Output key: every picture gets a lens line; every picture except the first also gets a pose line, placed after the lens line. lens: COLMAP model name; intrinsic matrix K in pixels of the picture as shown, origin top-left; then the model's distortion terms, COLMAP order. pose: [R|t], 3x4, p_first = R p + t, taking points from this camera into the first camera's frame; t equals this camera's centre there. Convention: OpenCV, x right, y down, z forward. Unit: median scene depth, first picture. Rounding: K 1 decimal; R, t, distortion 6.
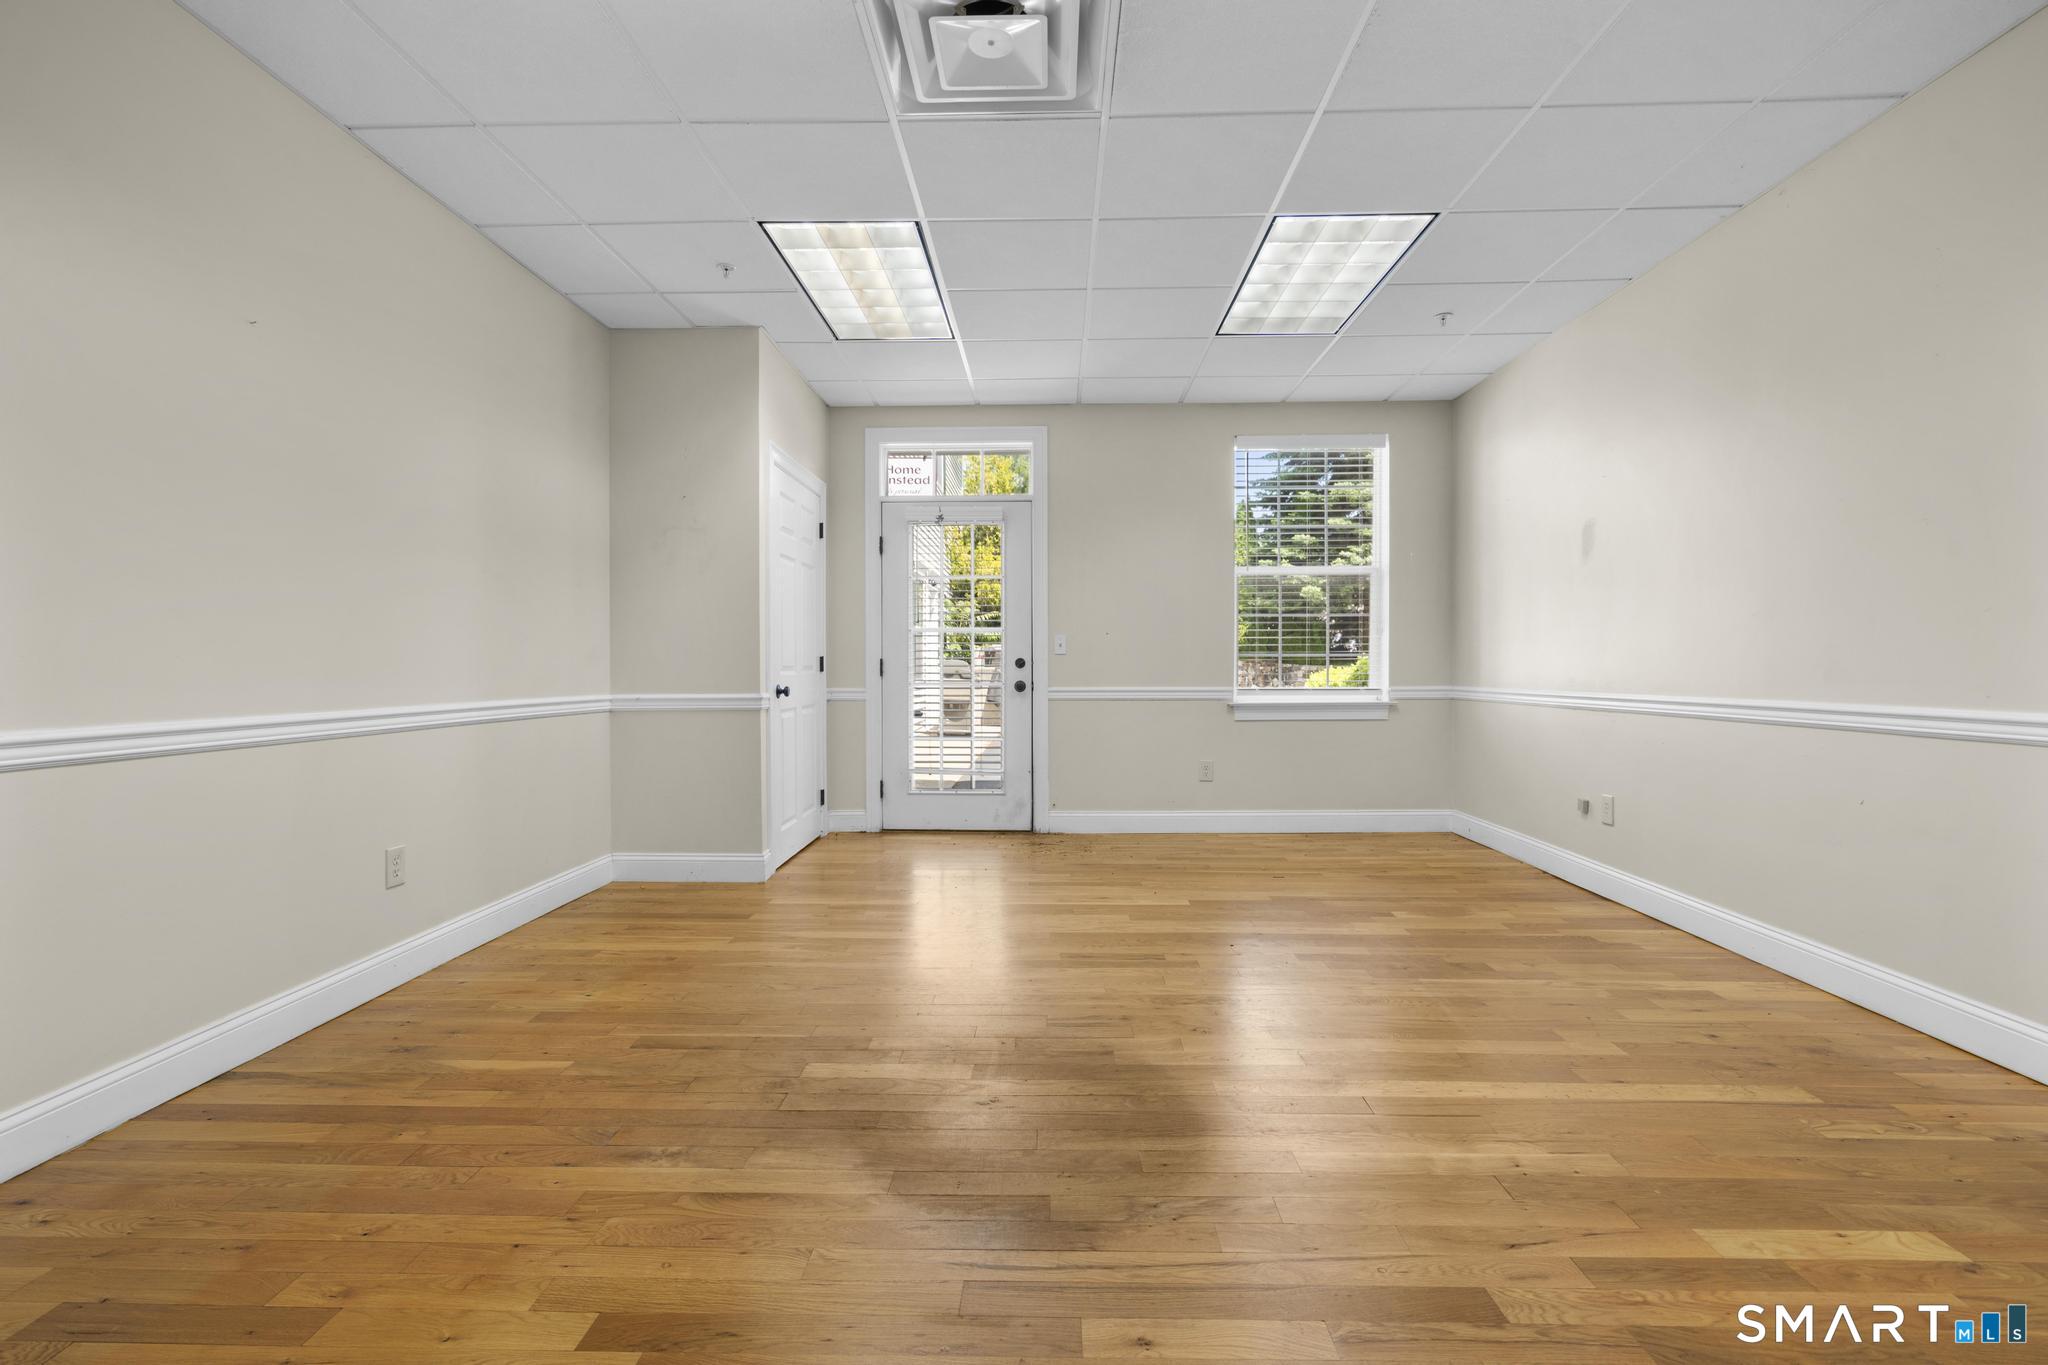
lens RADIAL K [[928.6, 0, 1024.5], [0, 928.6, 674.0], [0, 0, 1]] dist [-0.000583, 0.001527]
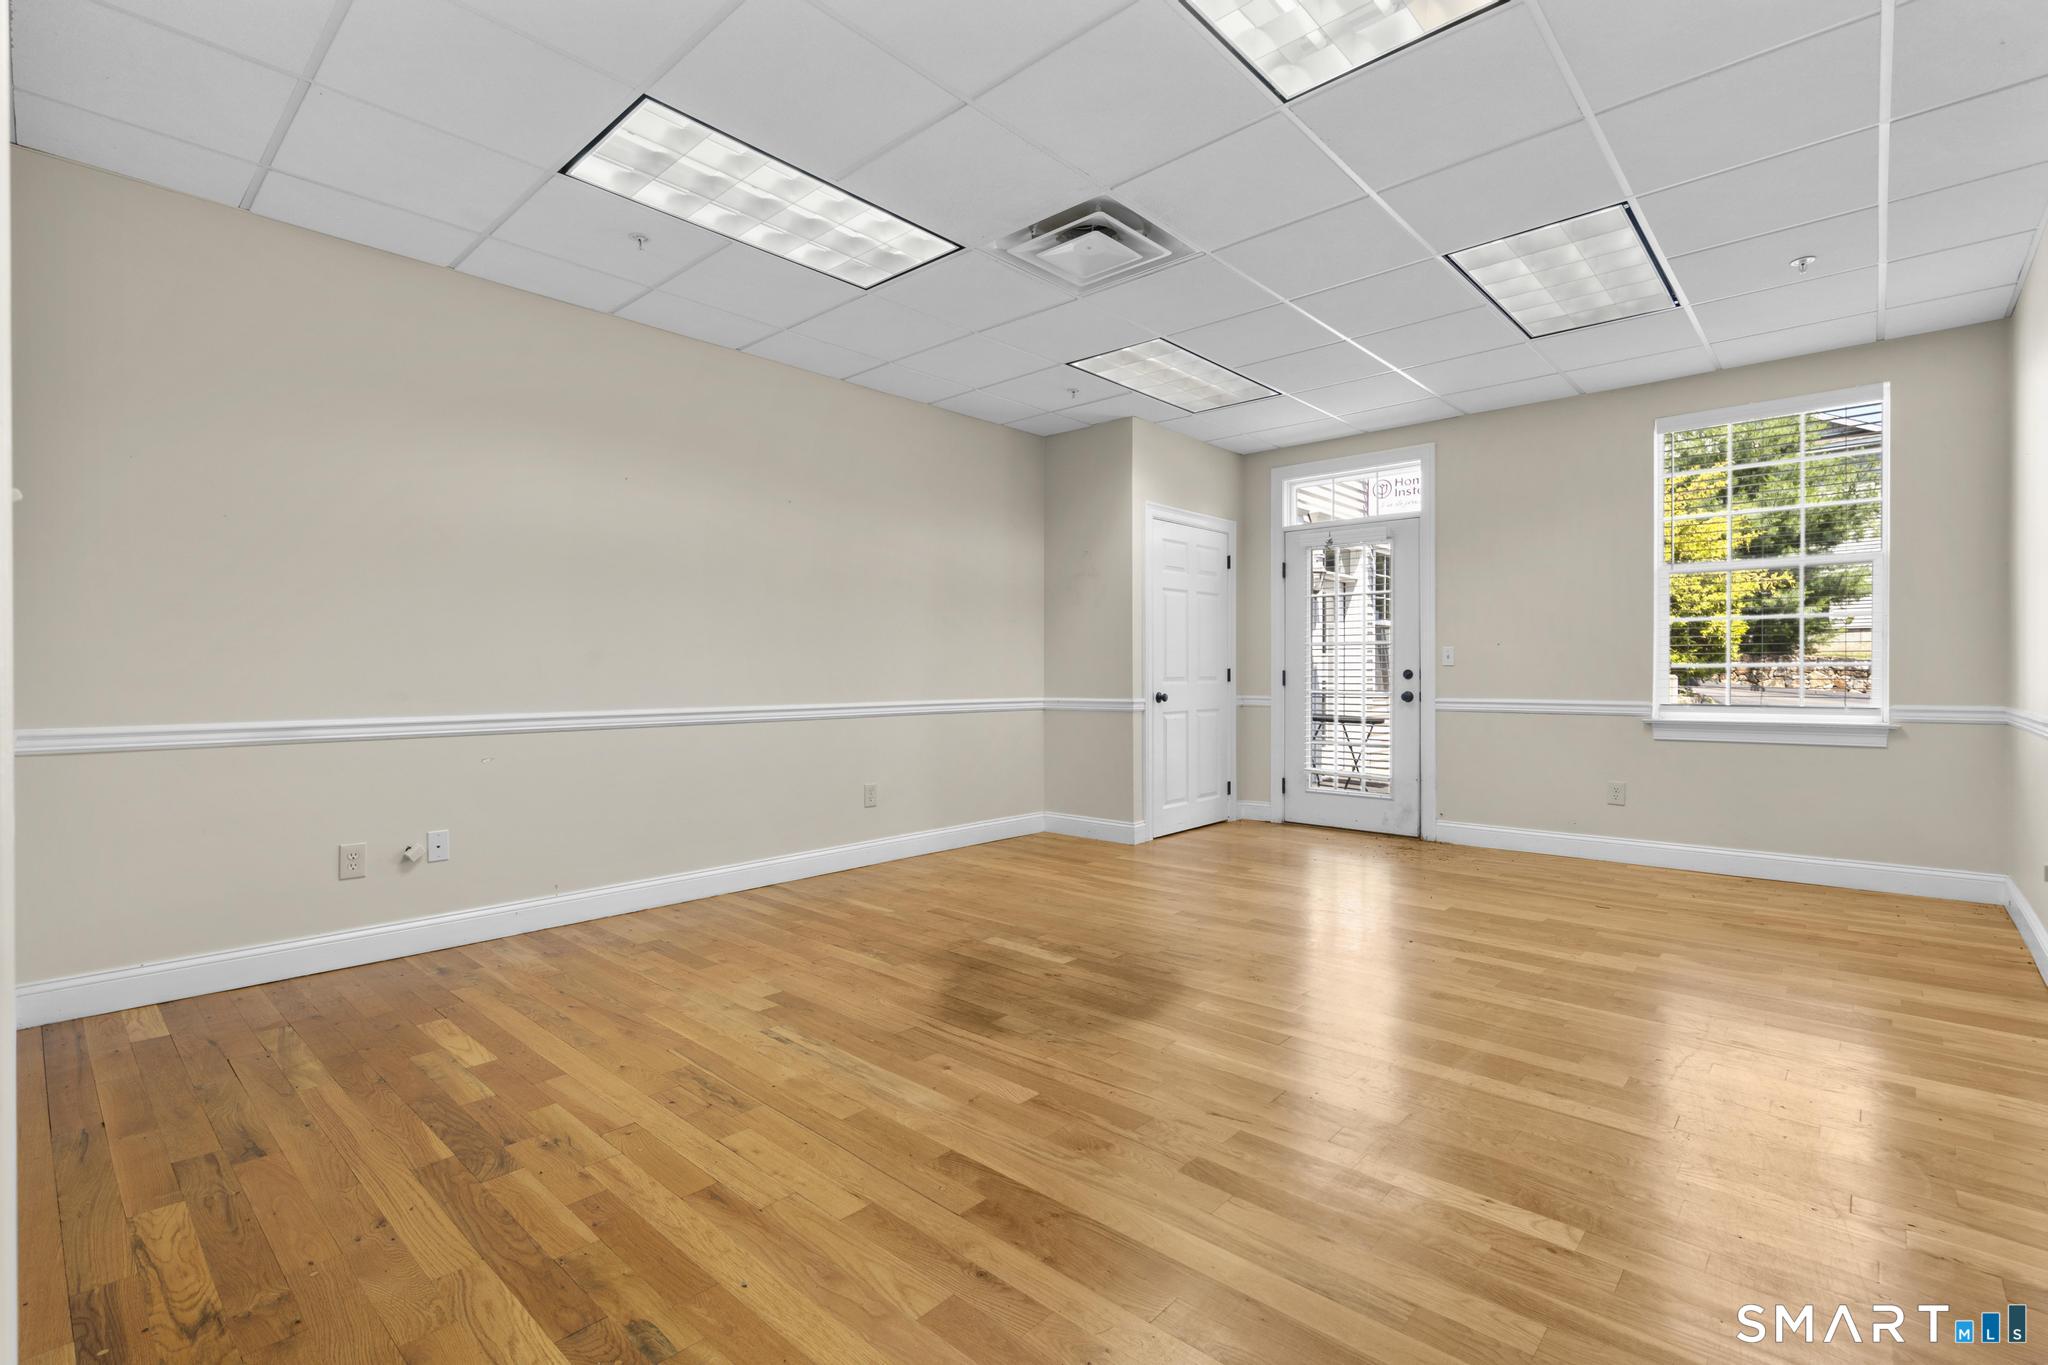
lens RADIAL K [[925.8, 0, 1026.6], [0, 925.8, 677.8], [0, 0, 1]] dist [-0.006533, 0.003194]
pose [[0.758336, 0.004013, -0.651852, 0.412256], [-0.004426, 0.999990, 0.001007, -0.008468], [0.651849, 0.002122, 0.758346, -0.072027]]
